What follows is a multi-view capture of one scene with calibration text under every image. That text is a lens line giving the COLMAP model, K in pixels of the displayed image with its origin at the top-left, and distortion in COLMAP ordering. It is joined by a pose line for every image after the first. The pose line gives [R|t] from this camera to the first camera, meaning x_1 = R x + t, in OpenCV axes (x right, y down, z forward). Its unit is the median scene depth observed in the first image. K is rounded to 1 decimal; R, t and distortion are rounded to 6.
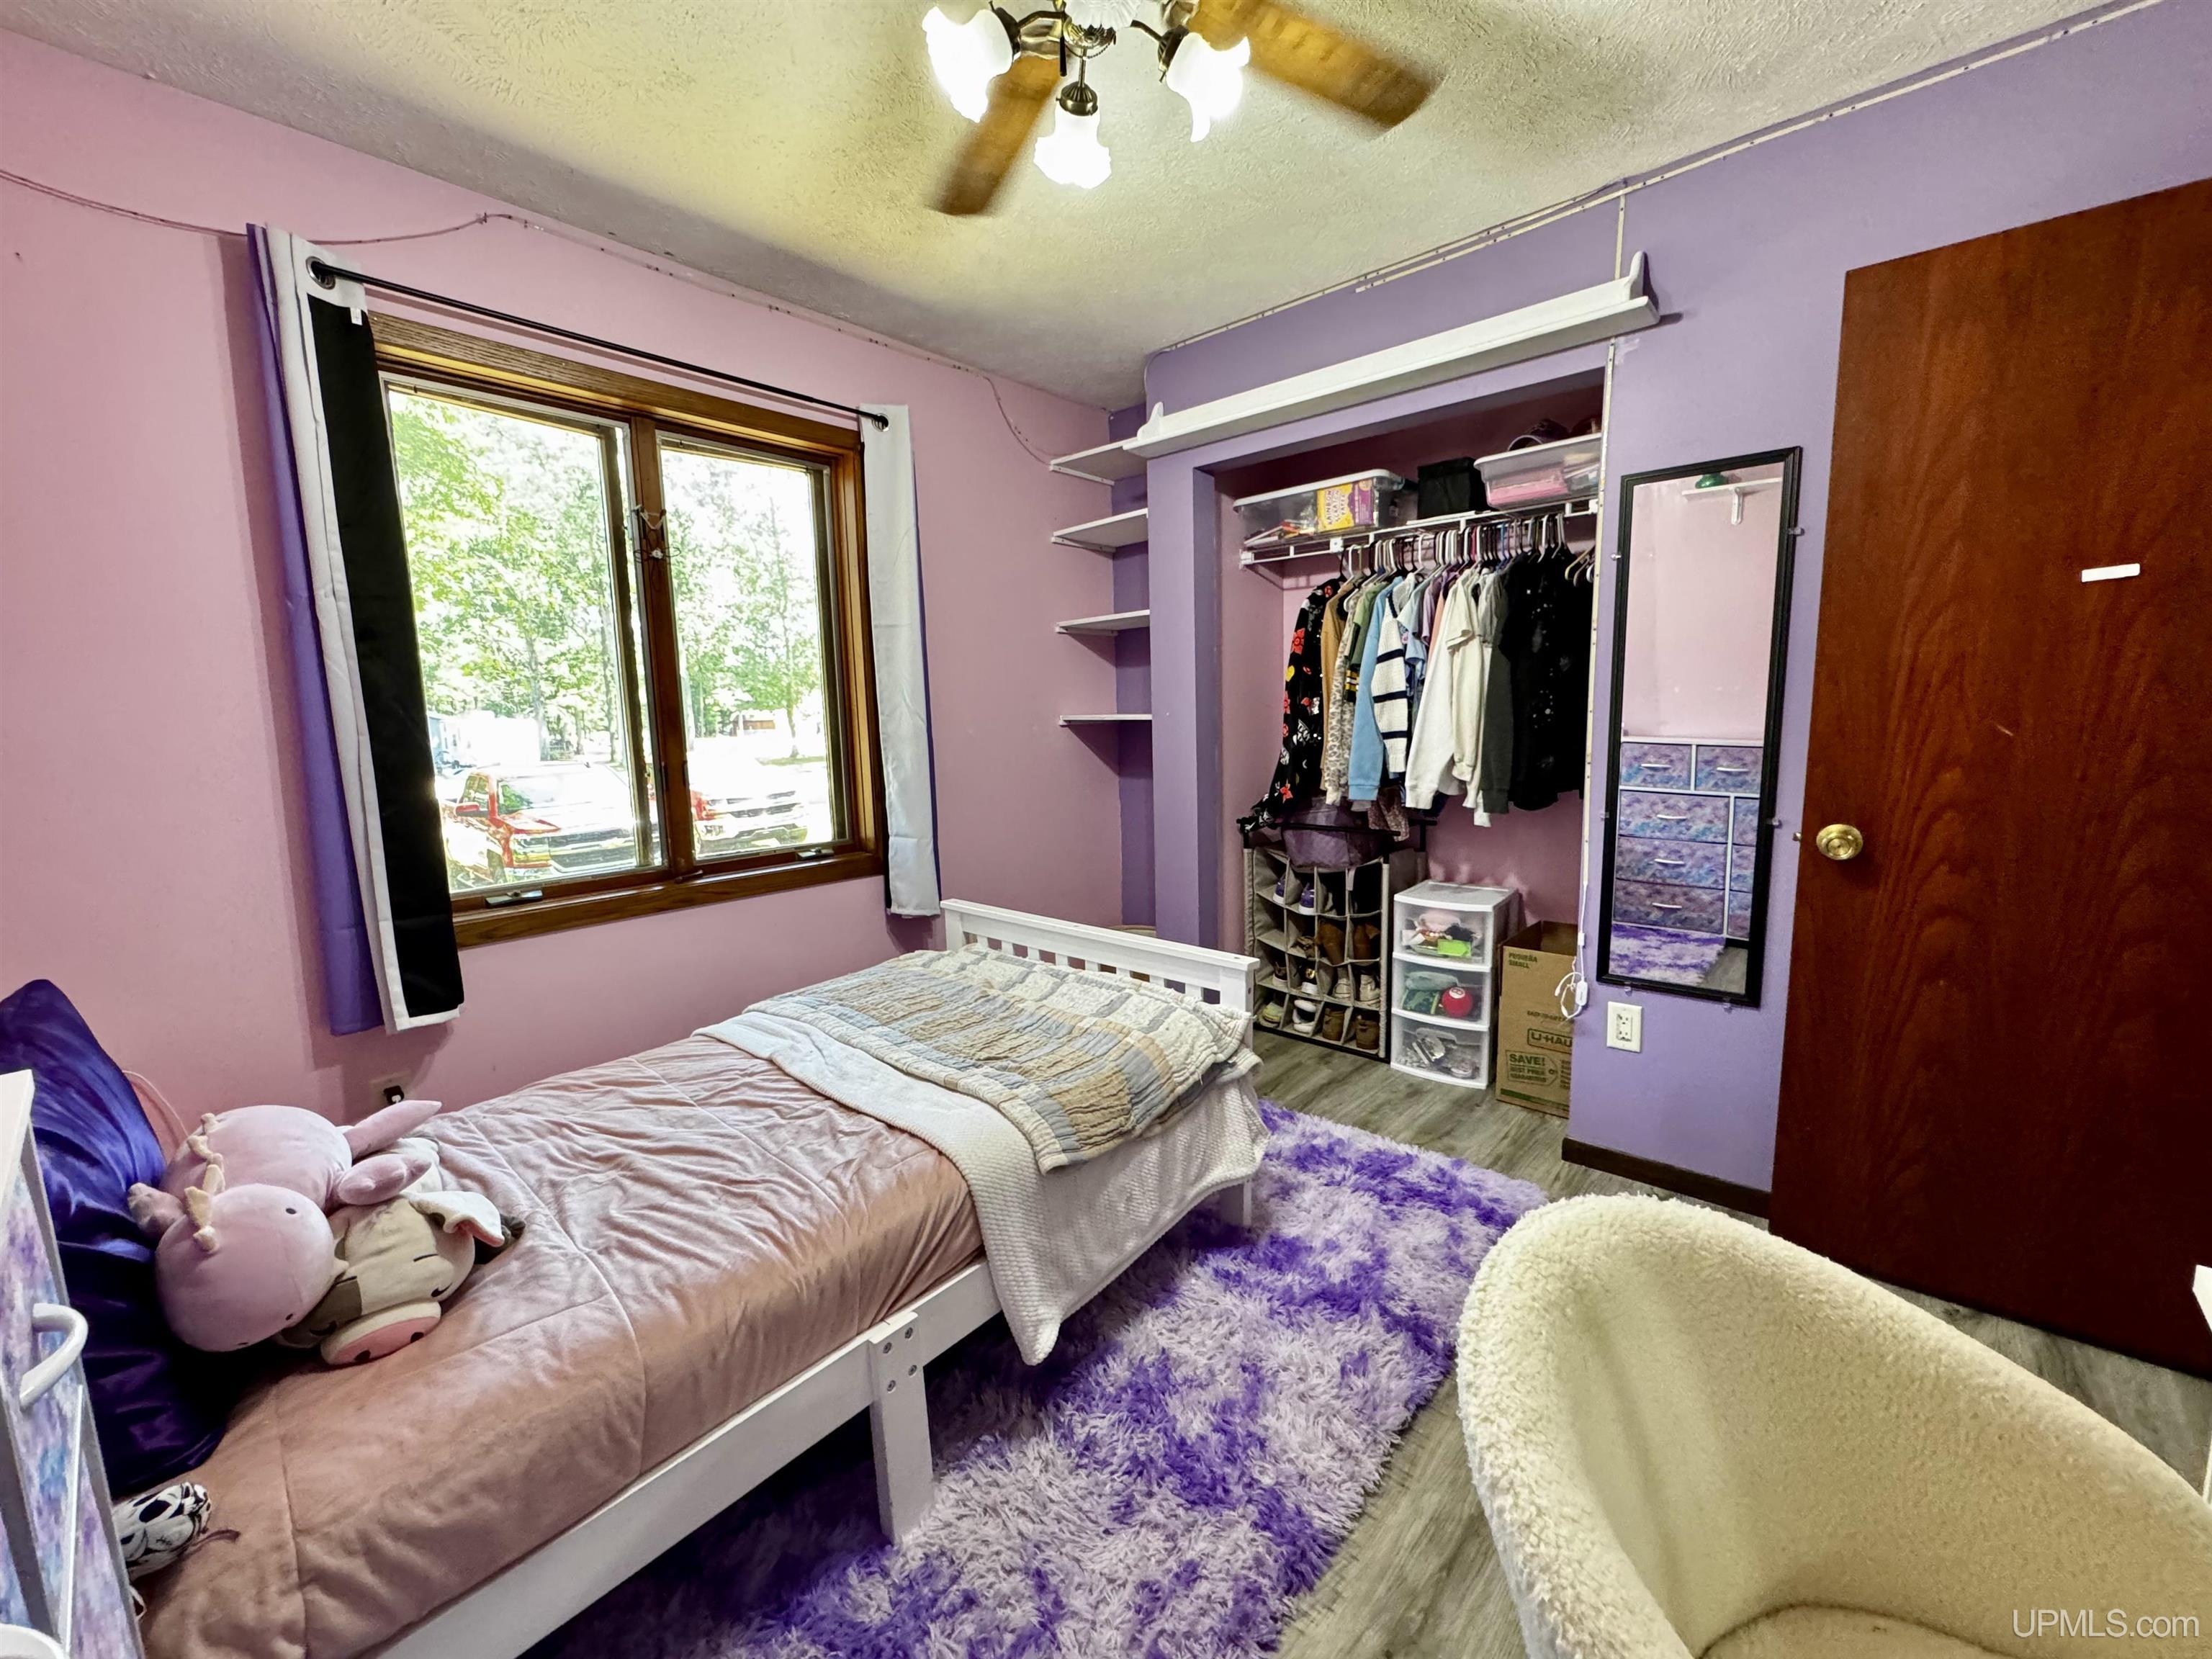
lens RADIAL K [[883.1, 0, 1108.3], [0, 883.1, 826.1], [0, 0, 1]] dist [-0.002689, 0.000220]
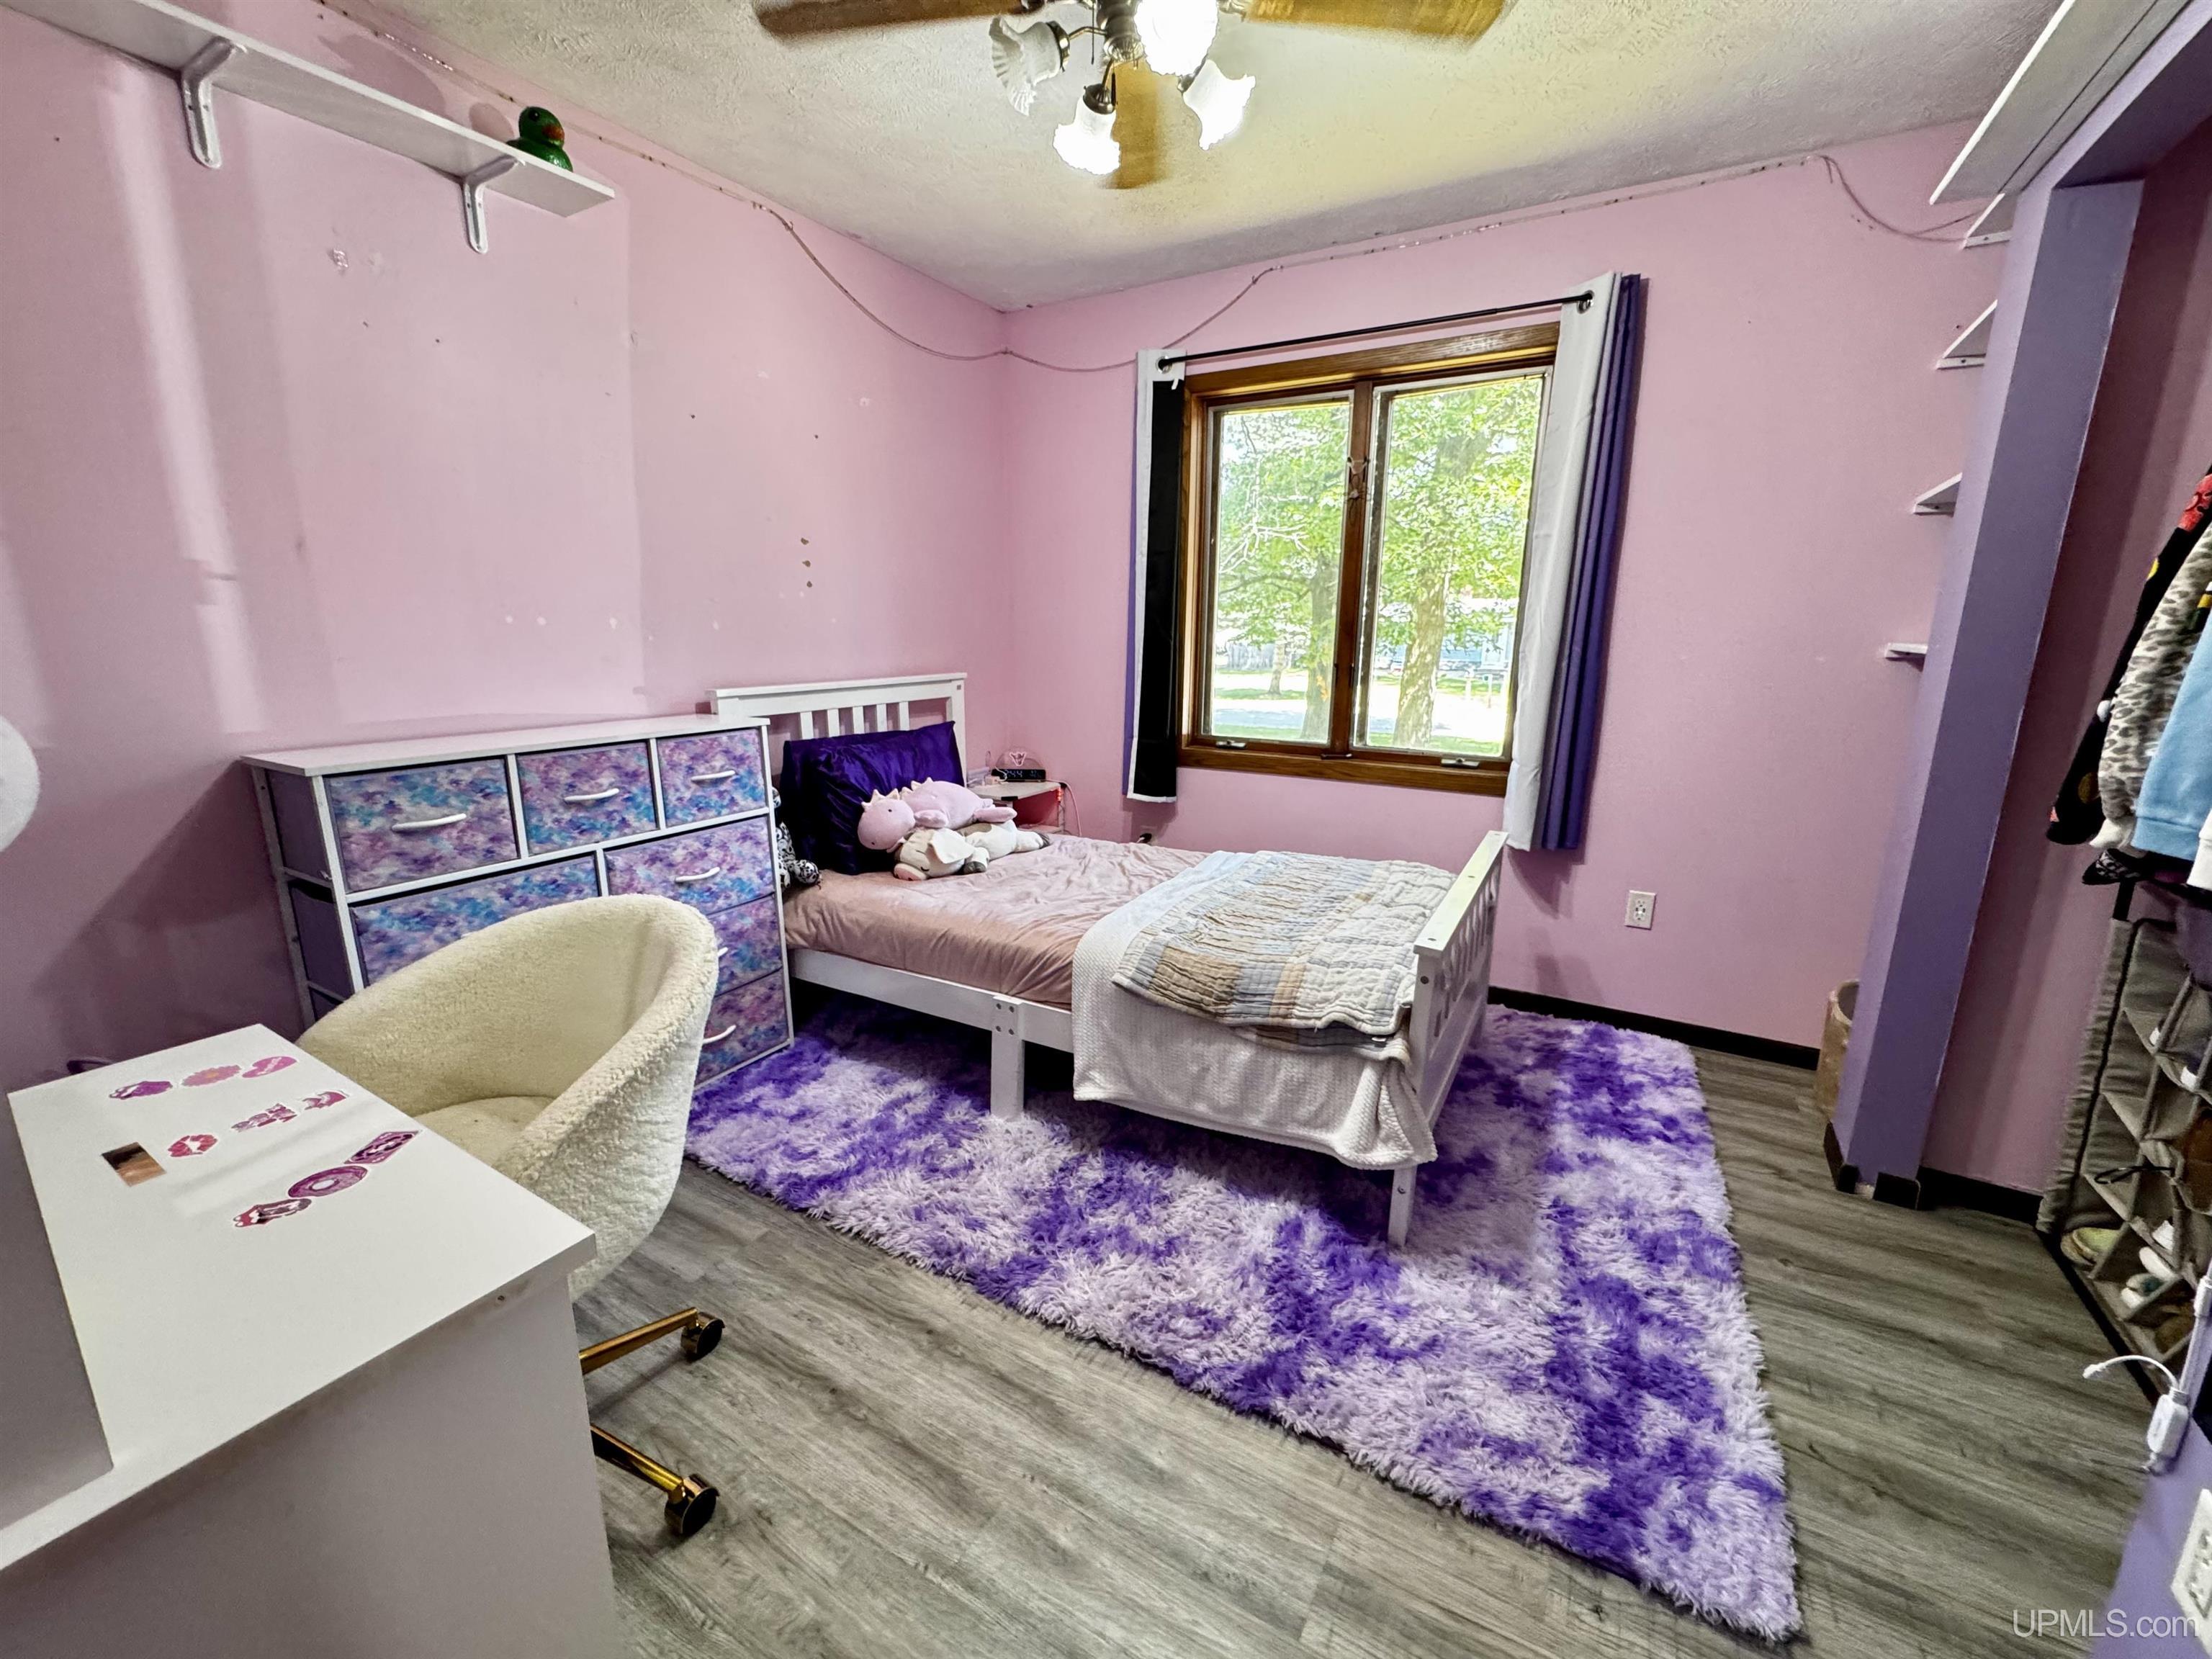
lens RADIAL K [[883.1, 0, 1107.1], [0, 883.1, 828.7], [0, 0, 1]] dist [-0.002689, 0.000220]
pose [[0.194356, 0.240638, -0.950957, 0.914936], [-0.141052, 0.966224, 0.215674, -0.092821], [0.970737, 0.092217, 0.221734, 0.549191]]
